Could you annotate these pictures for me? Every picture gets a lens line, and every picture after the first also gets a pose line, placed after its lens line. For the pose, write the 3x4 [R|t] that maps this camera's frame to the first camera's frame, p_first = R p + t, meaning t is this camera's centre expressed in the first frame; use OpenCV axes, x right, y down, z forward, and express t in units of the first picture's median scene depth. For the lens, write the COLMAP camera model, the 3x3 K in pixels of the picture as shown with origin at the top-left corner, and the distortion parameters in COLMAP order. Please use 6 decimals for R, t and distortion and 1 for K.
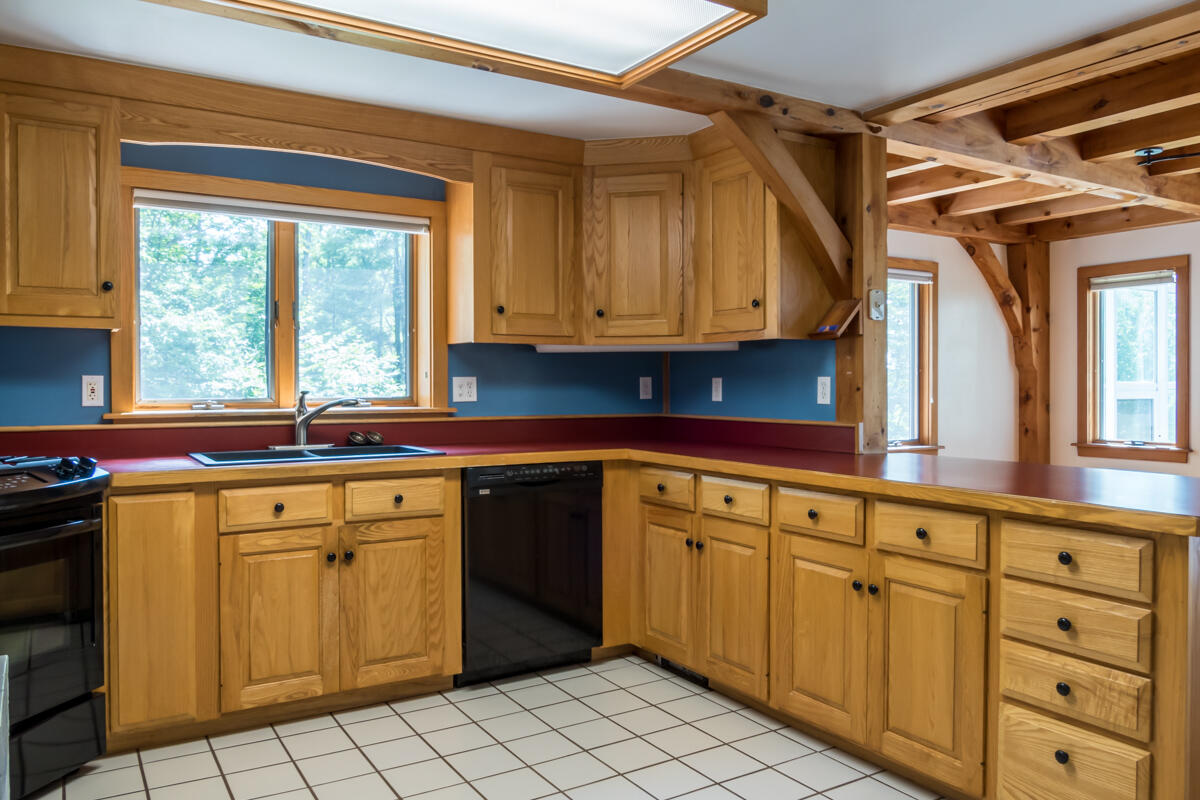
lens RADIAL K [[868.5, 0, 600.0], [0, 868.5, 400.0], [0, 0, 1]] dist [-0.036693, -0.001836]
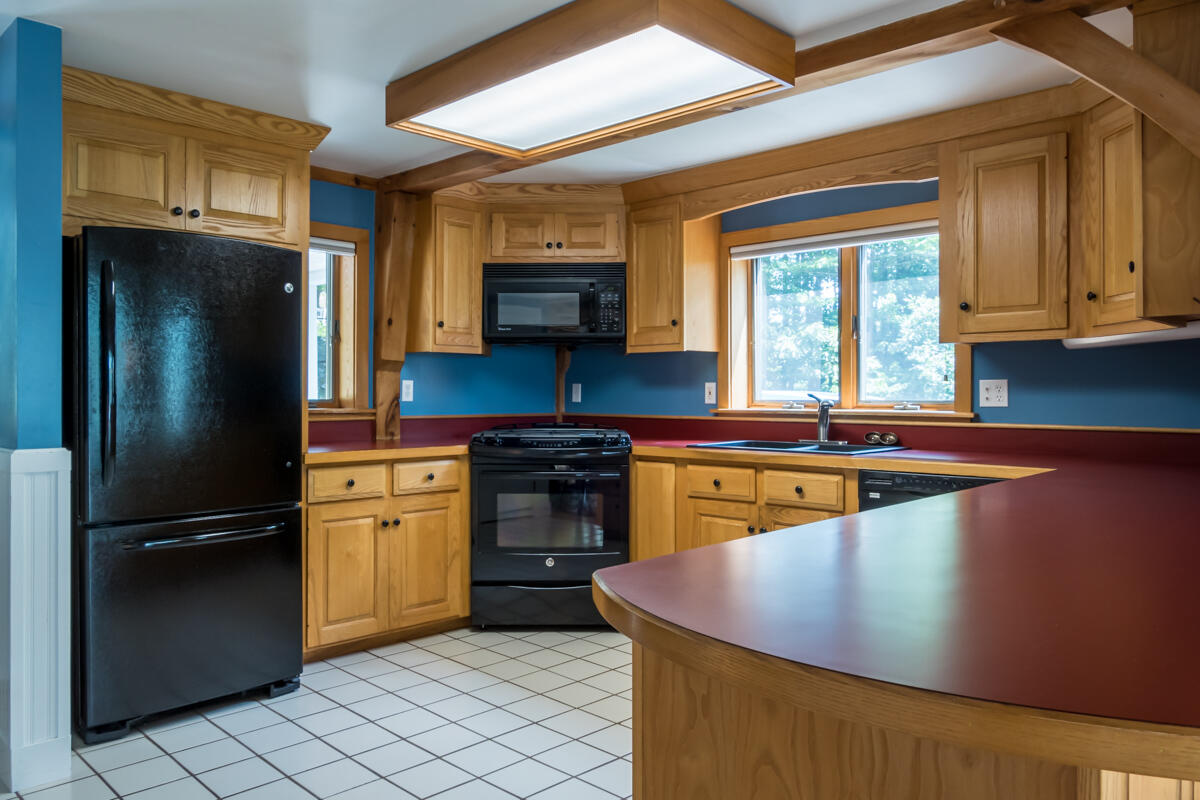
lens RADIAL K [[868.5, 0, 600.0], [0, 868.5, 400.0], [0, 0, 1]] dist [-0.036693, -0.001836]
pose [[0.231691, 0.010687, -0.972731, 0.788738], [-0.015422, 0.999854, 0.007312, -0.006631], [0.972667, 0.013307, 0.231822, 0.478410]]
